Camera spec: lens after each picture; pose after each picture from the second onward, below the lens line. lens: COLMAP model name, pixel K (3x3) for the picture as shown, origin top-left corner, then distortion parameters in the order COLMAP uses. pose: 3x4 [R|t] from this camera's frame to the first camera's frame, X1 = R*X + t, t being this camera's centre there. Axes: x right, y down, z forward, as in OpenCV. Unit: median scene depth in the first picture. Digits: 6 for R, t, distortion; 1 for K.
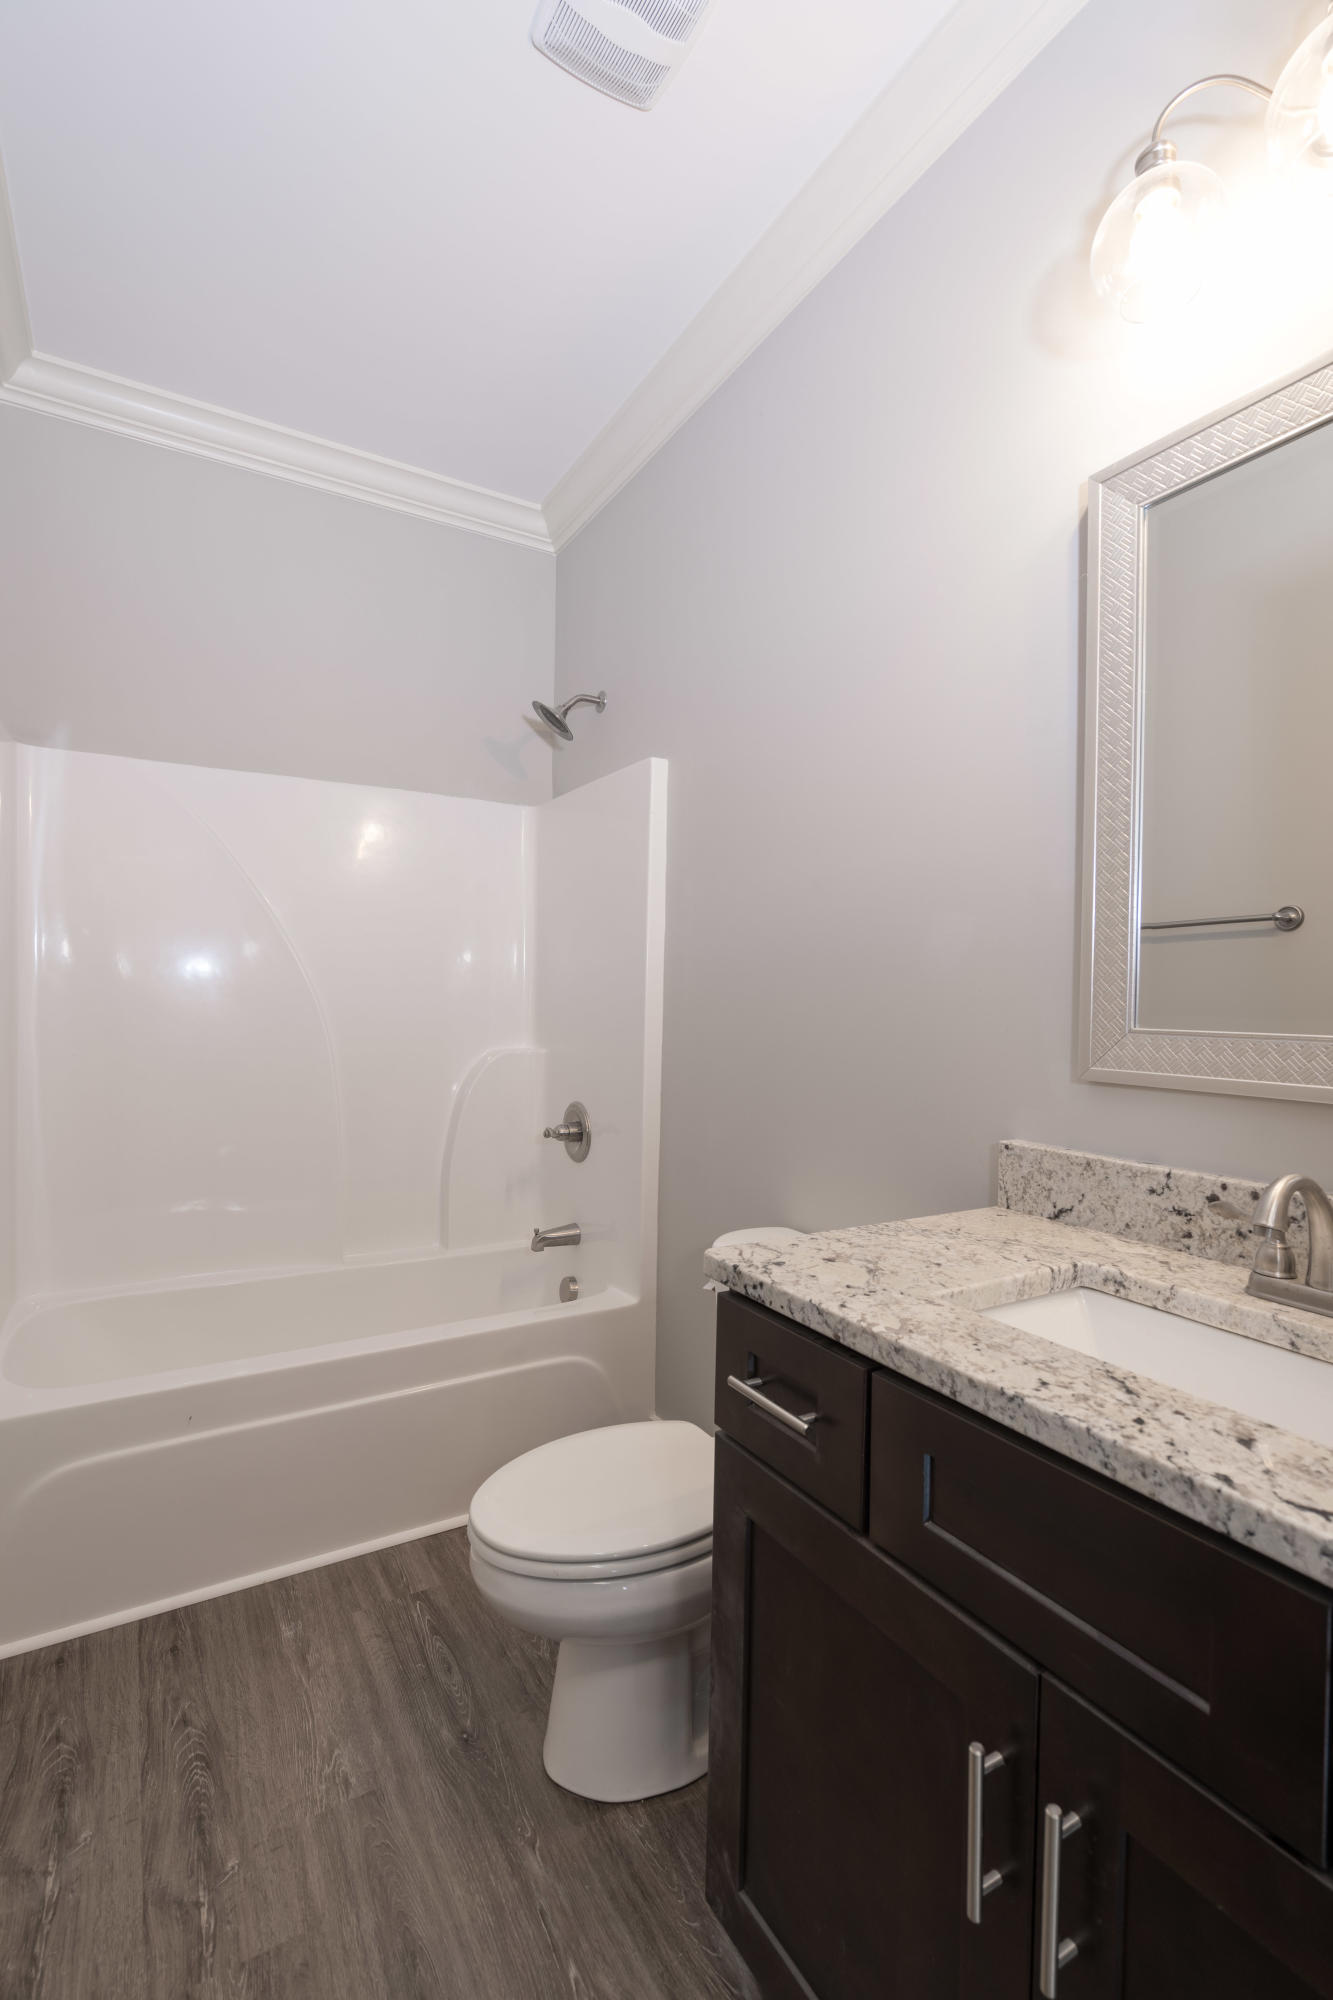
lens RADIAL K [[890.2, 0, 681.0], [0, 890.2, 1002.8], [0, 0, 1]] dist [0.002716, 0.000667]
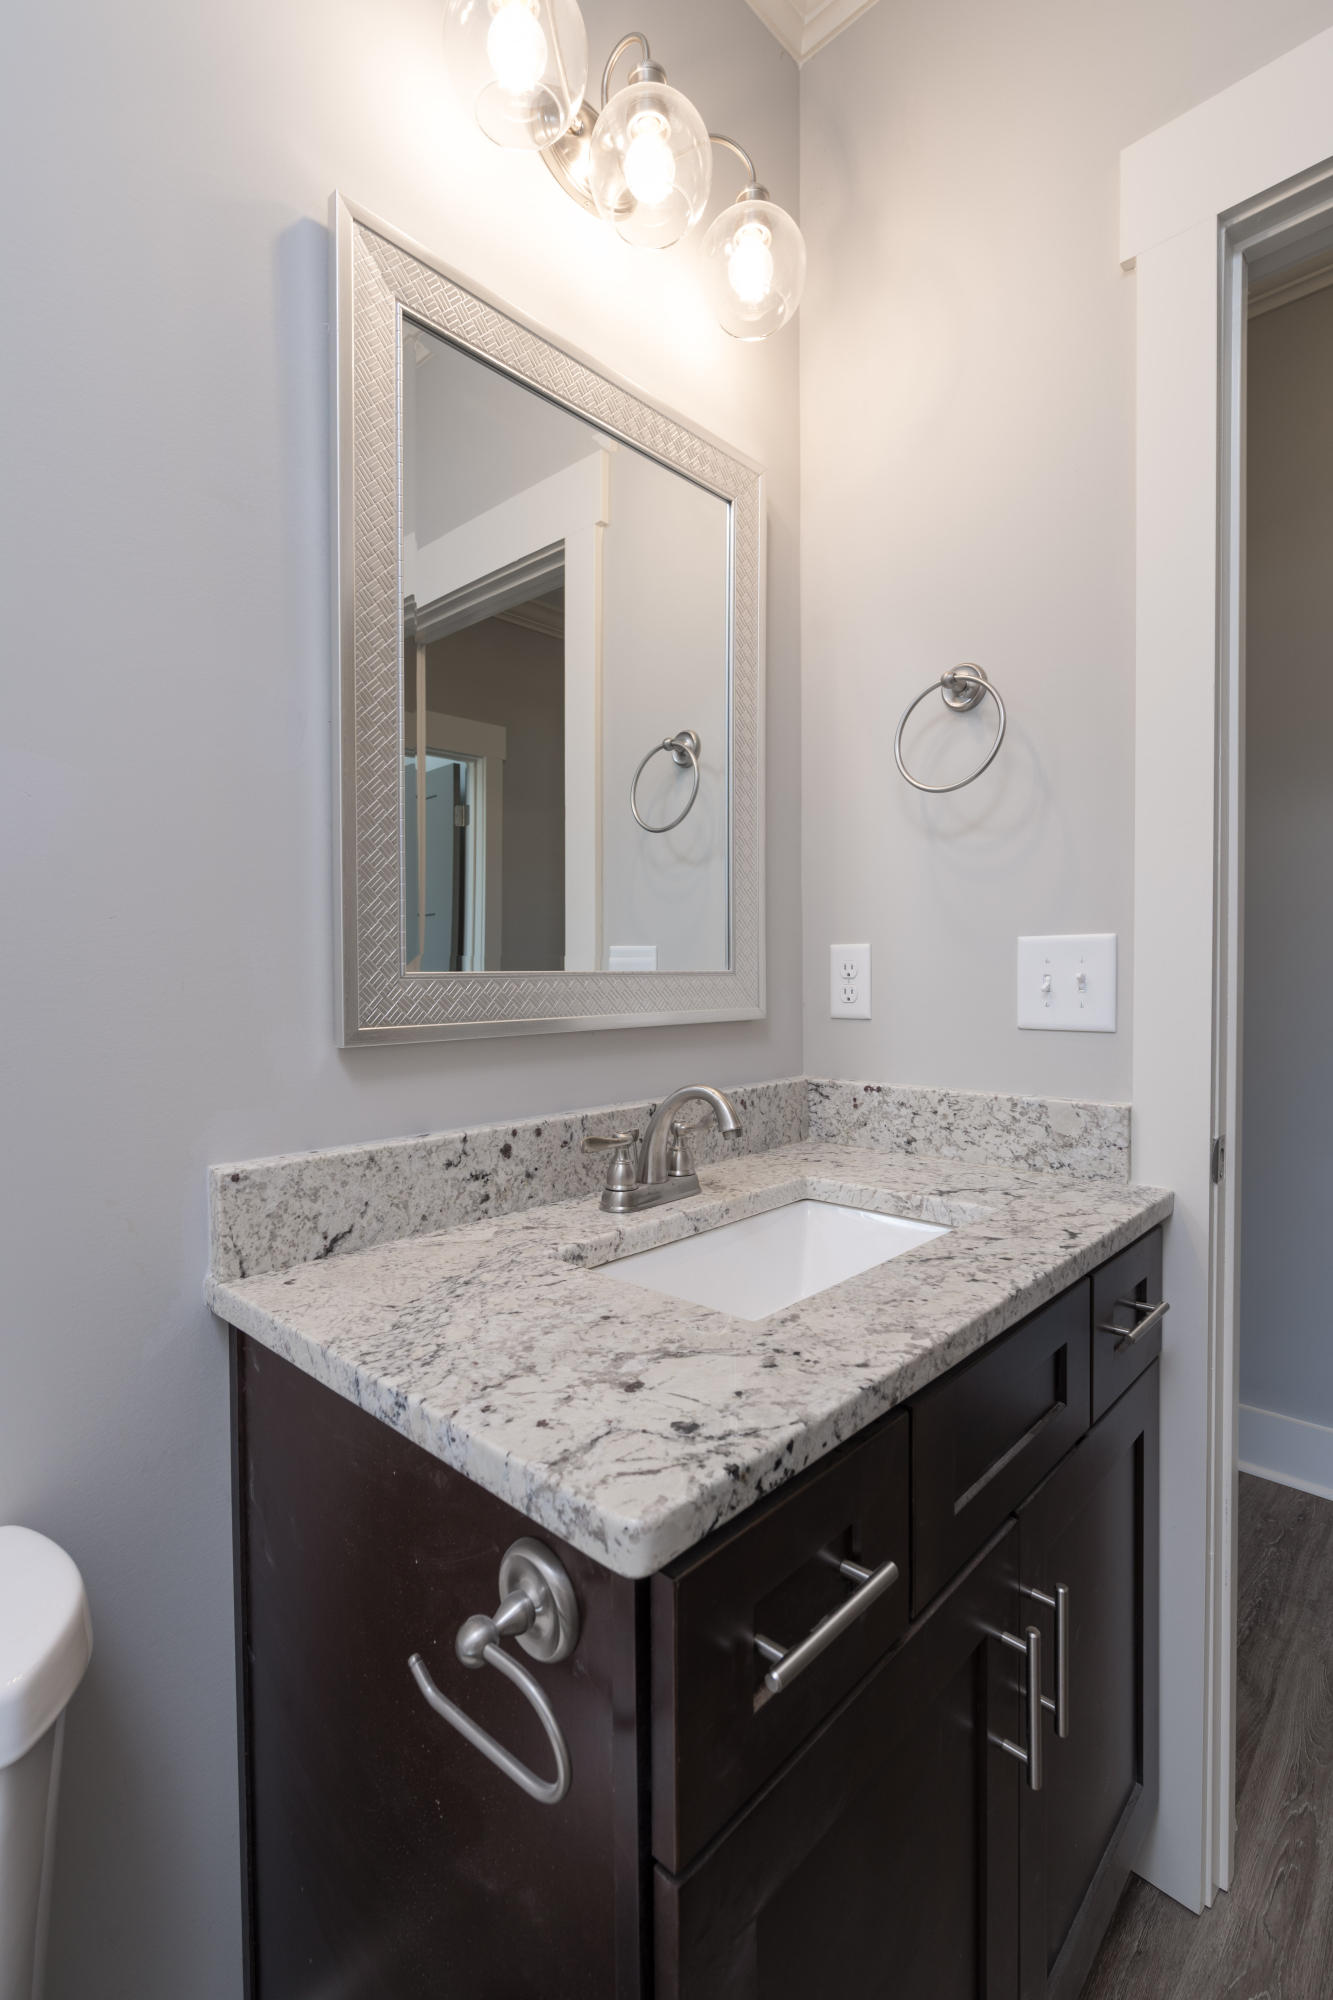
lens RADIAL K [[911.6, 0, 676.5], [0, 911.6, 980.7], [0, 0, 1]] dist [-0.006946, 0.003874]
pose [[-0.261839, -0.027336, 0.964724, -0.393174], [0.004216, 0.999557, 0.029467, 0.015247], [-0.965102, 0.011783, -0.261608, 1.132575]]
